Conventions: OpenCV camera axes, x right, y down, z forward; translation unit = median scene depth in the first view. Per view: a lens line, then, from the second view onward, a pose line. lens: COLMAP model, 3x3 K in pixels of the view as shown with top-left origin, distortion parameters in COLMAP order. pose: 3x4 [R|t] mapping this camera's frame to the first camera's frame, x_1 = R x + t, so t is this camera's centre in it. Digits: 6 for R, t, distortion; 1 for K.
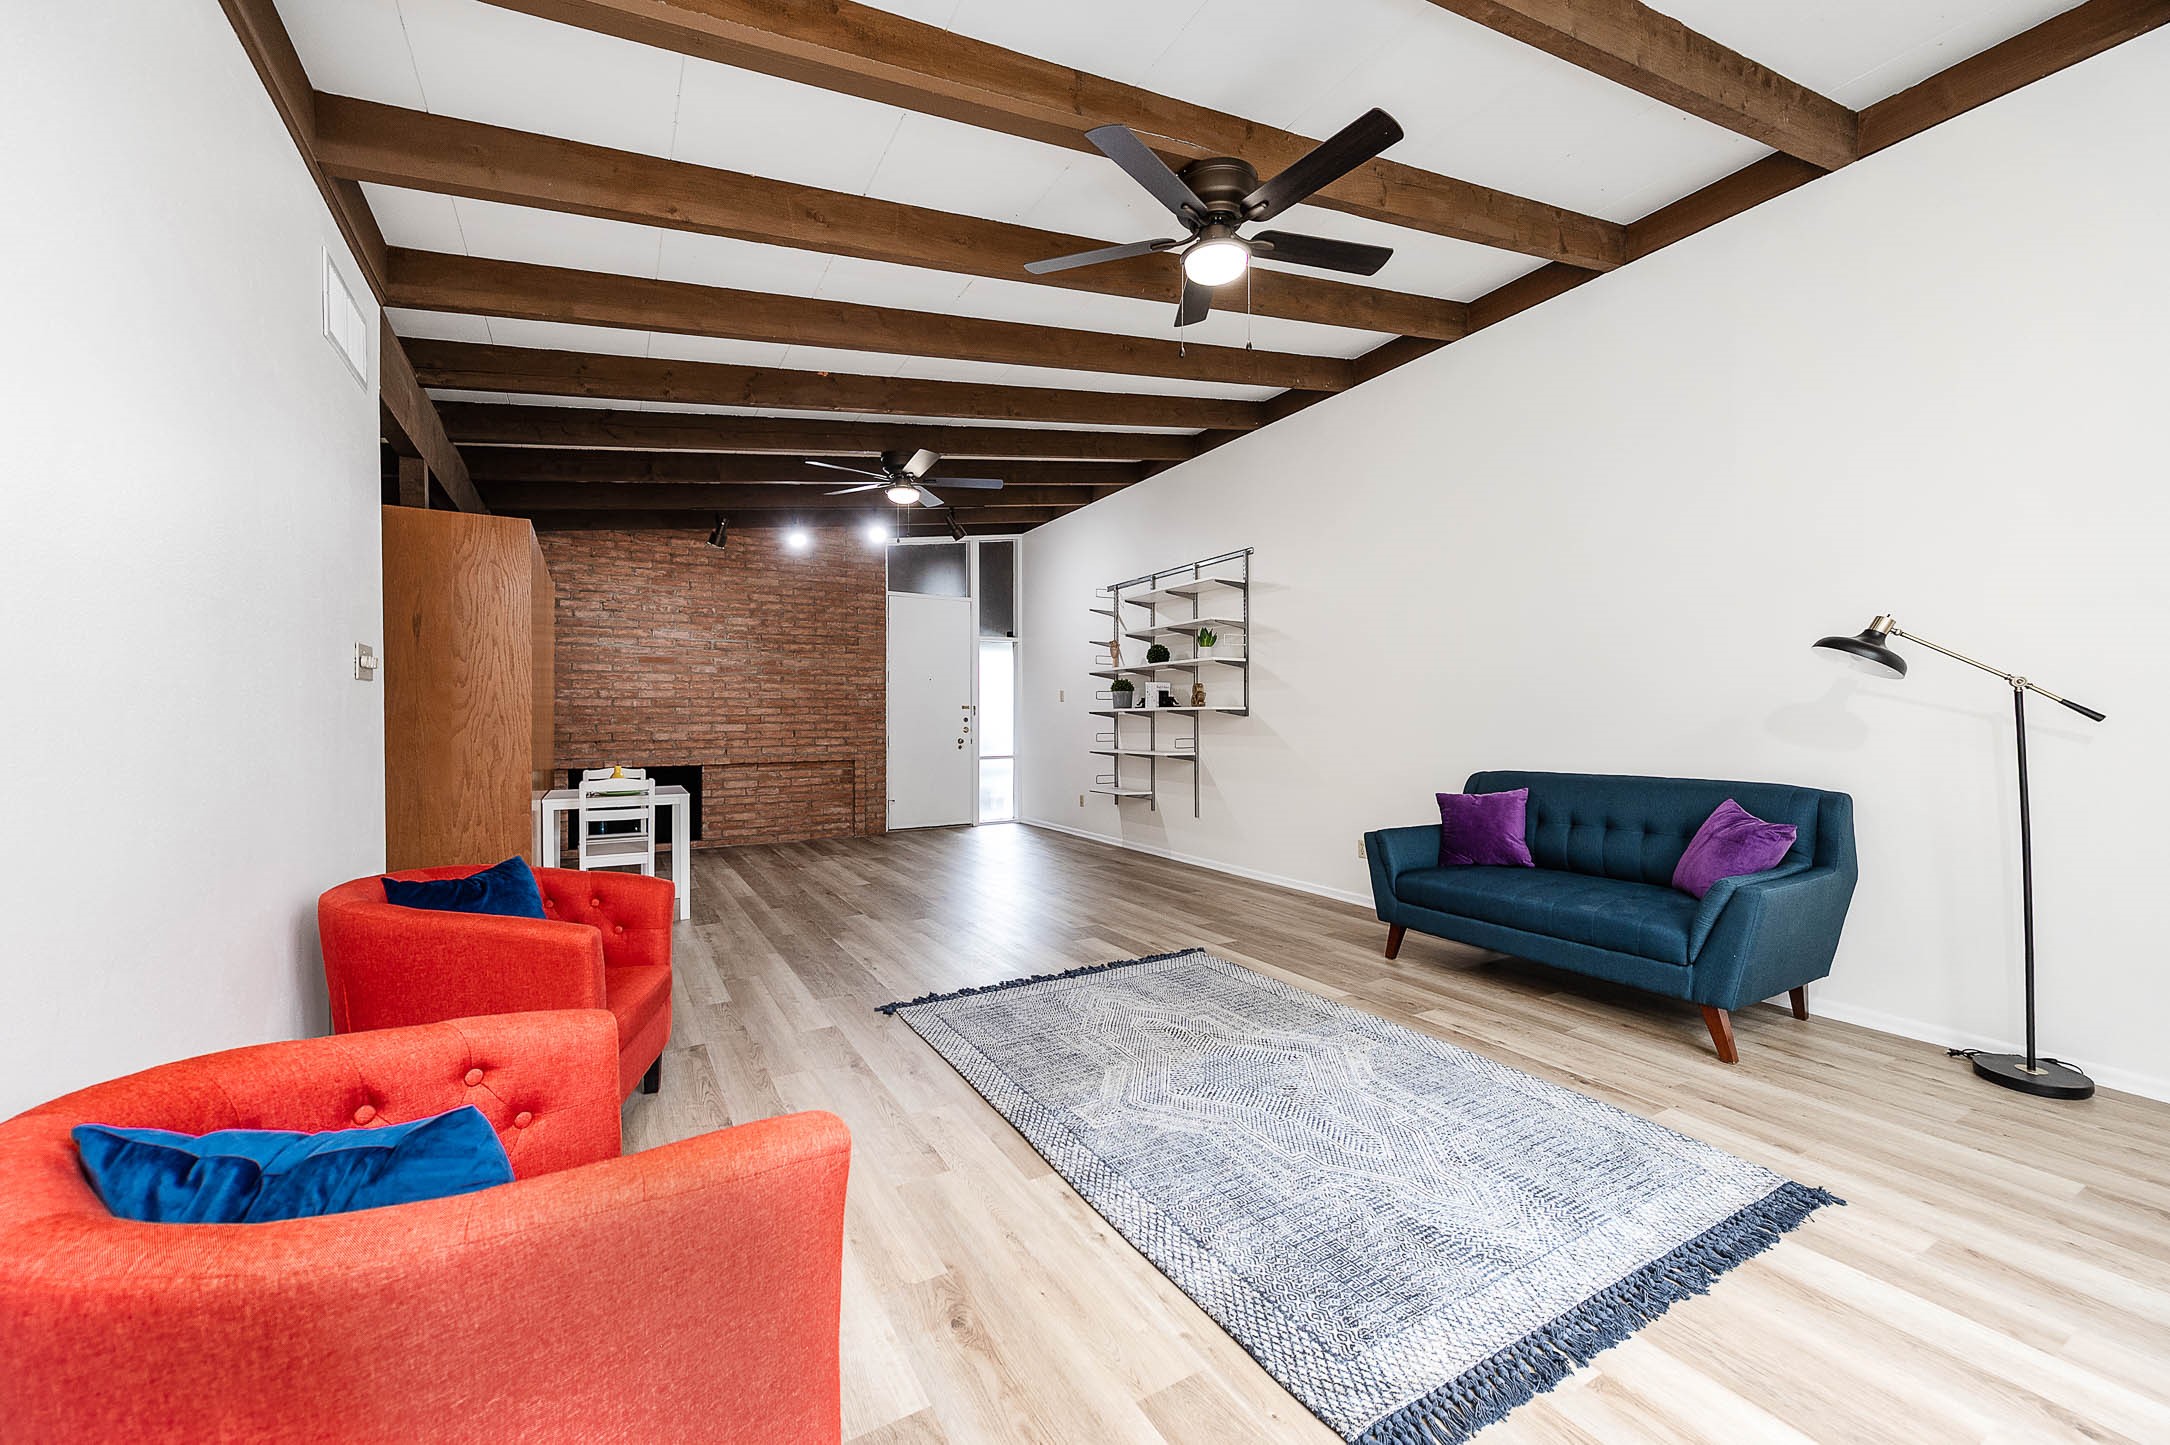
lens RADIAL K [[842.7, 0, 1085.0], [0, 842.7, 722.5], [0, 0, 1]] dist [0.010841, -0.000051]
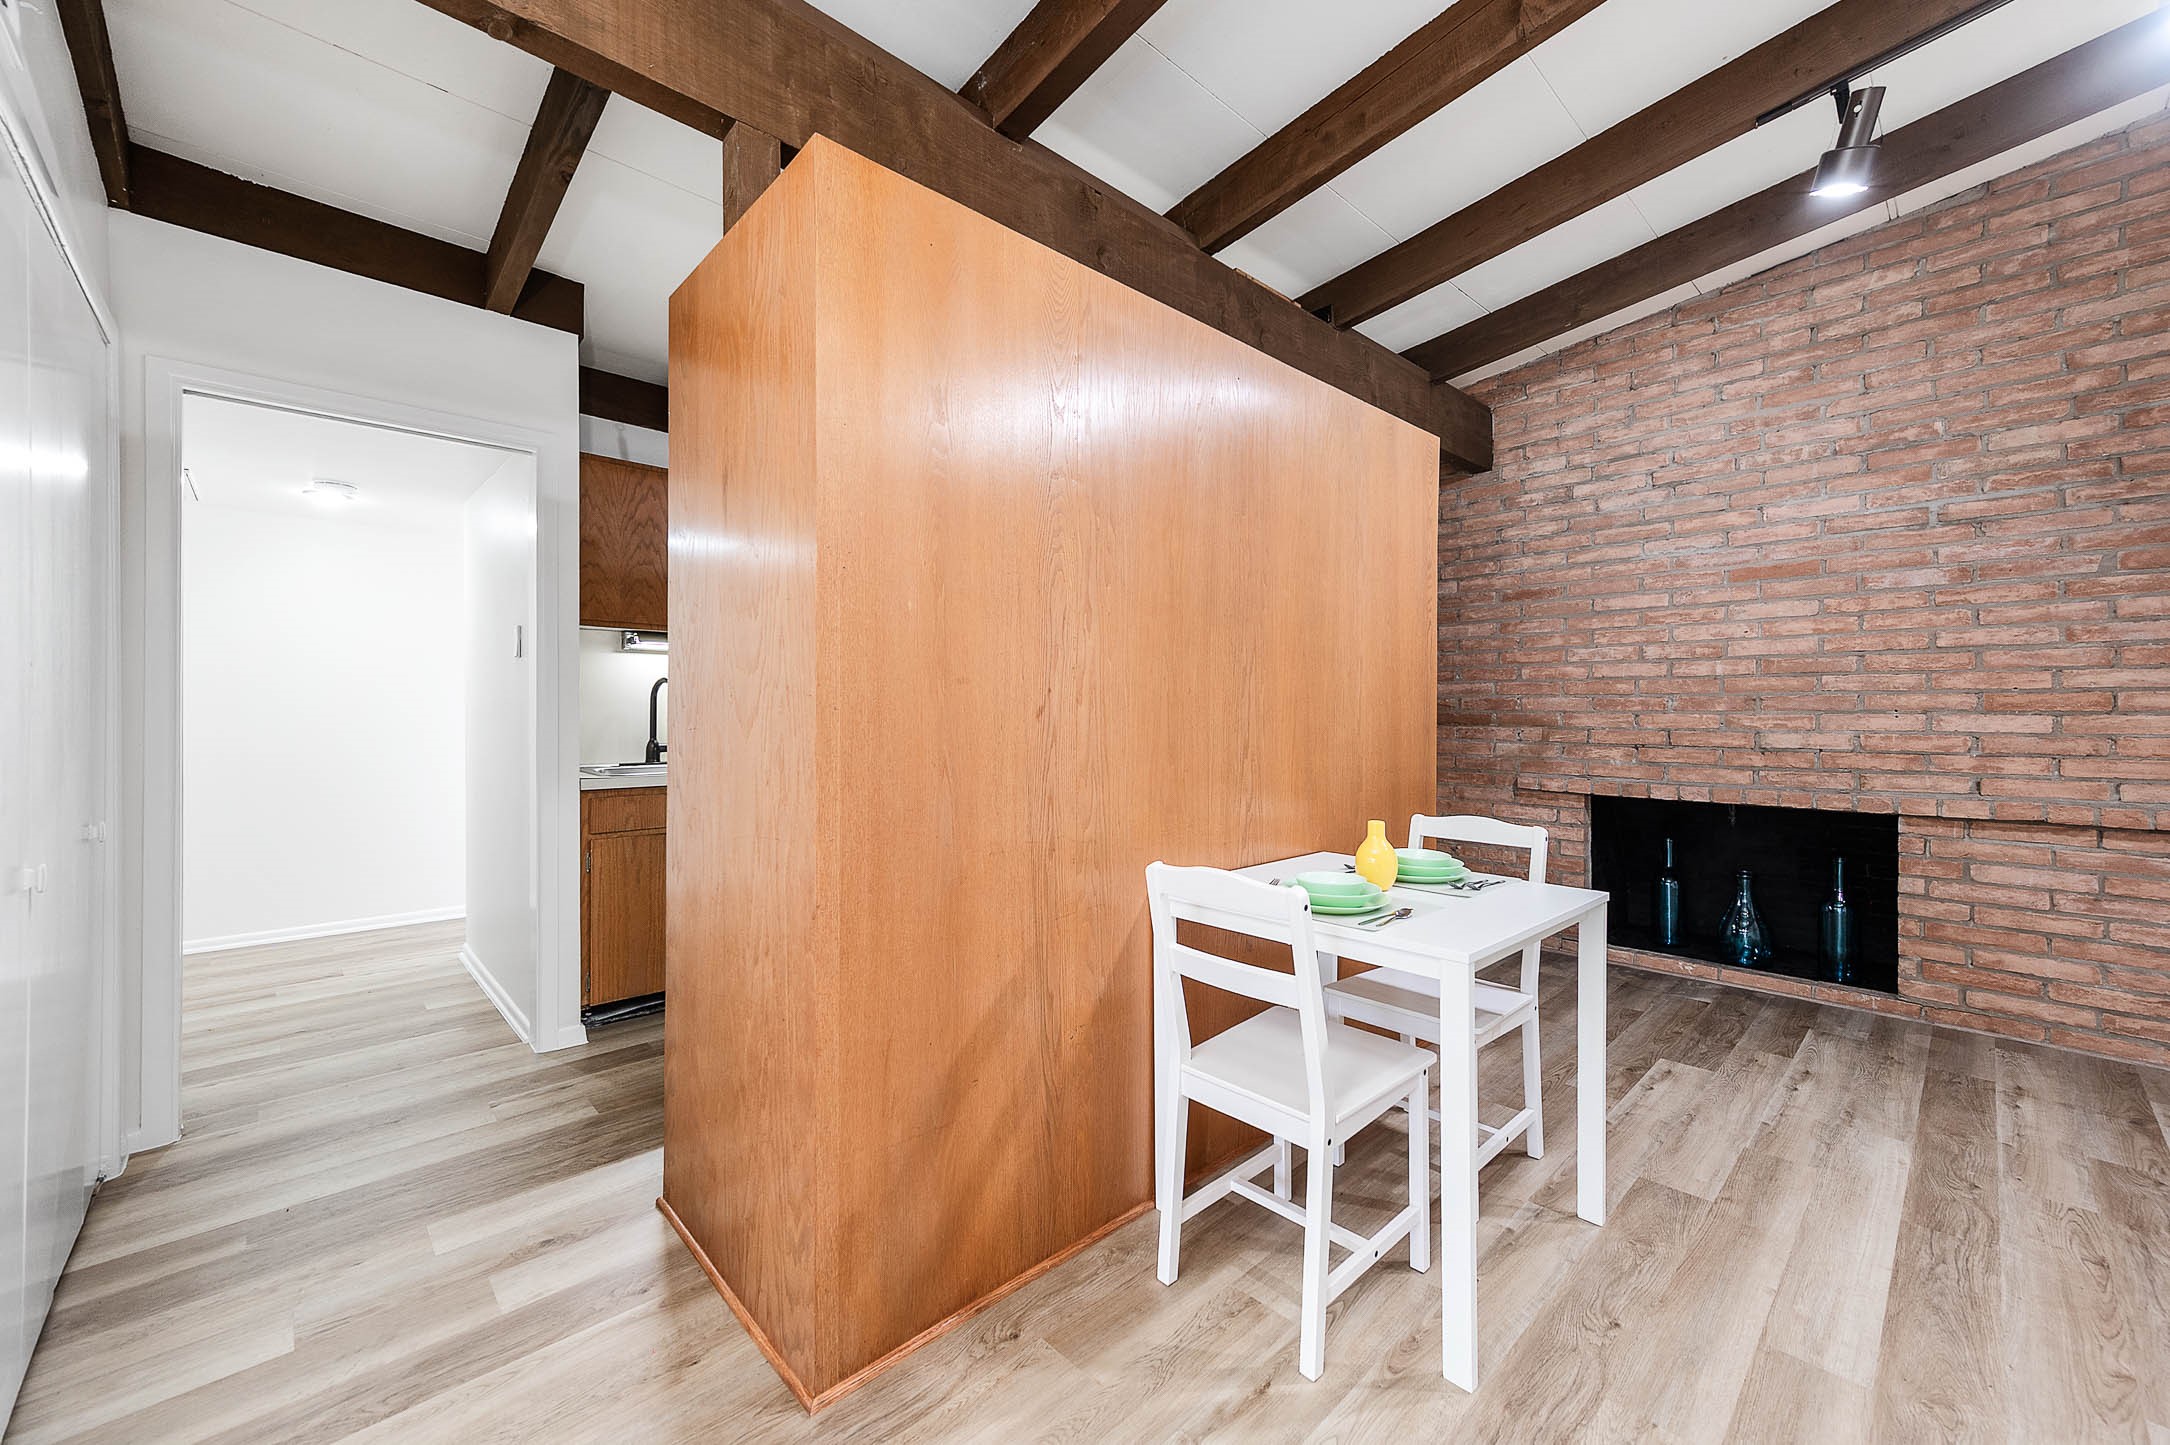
lens RADIAL K [[845.9, 0, 1089.7], [0, 845.9, 709.0], [0, 0, 1]] dist [0.012428, 0.000317]
pose [[0.240561, 0.003340, -0.970628, -0.143590], [-0.005921, 0.999981, 0.001974, 0.001063], [0.970616, 0.005272, 0.240576, 0.513703]]
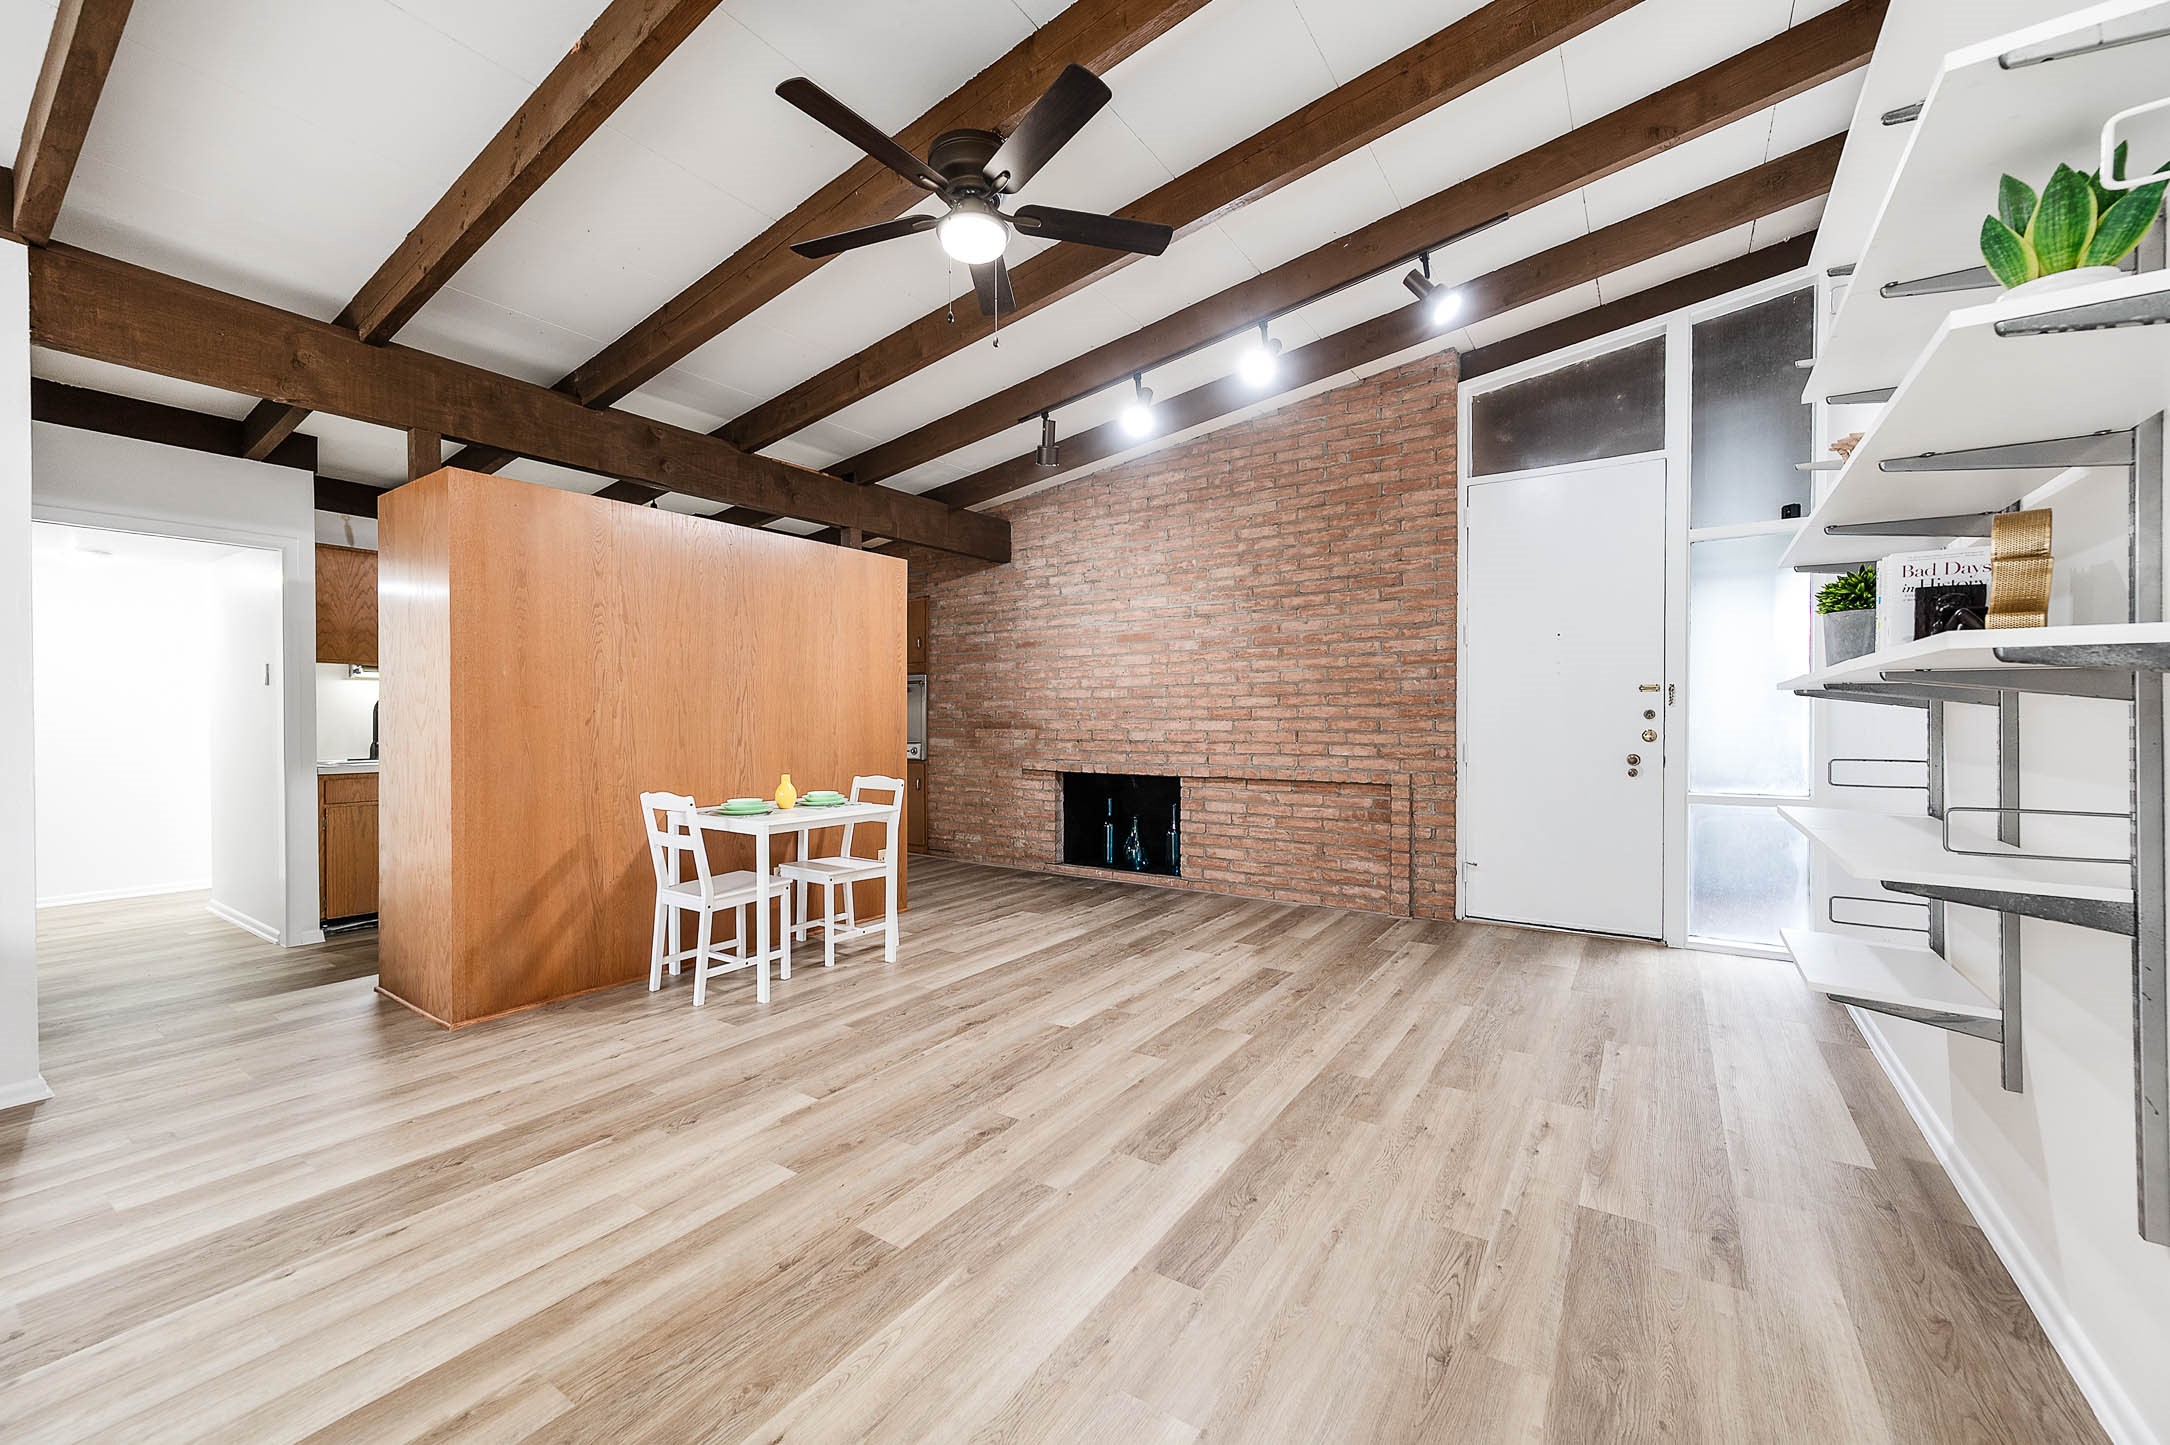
lens RADIAL K [[842.7, 0, 1085.0], [0, 842.7, 722.5], [0, 0, 1]] dist [0.010841, -0.000051]
pose [[0.437084, 0.008815, -0.899377, 0.167665], [-0.003499, 0.999961, 0.008101, -0.001846], [0.899414, -0.000394, 0.437098, 0.597146]]
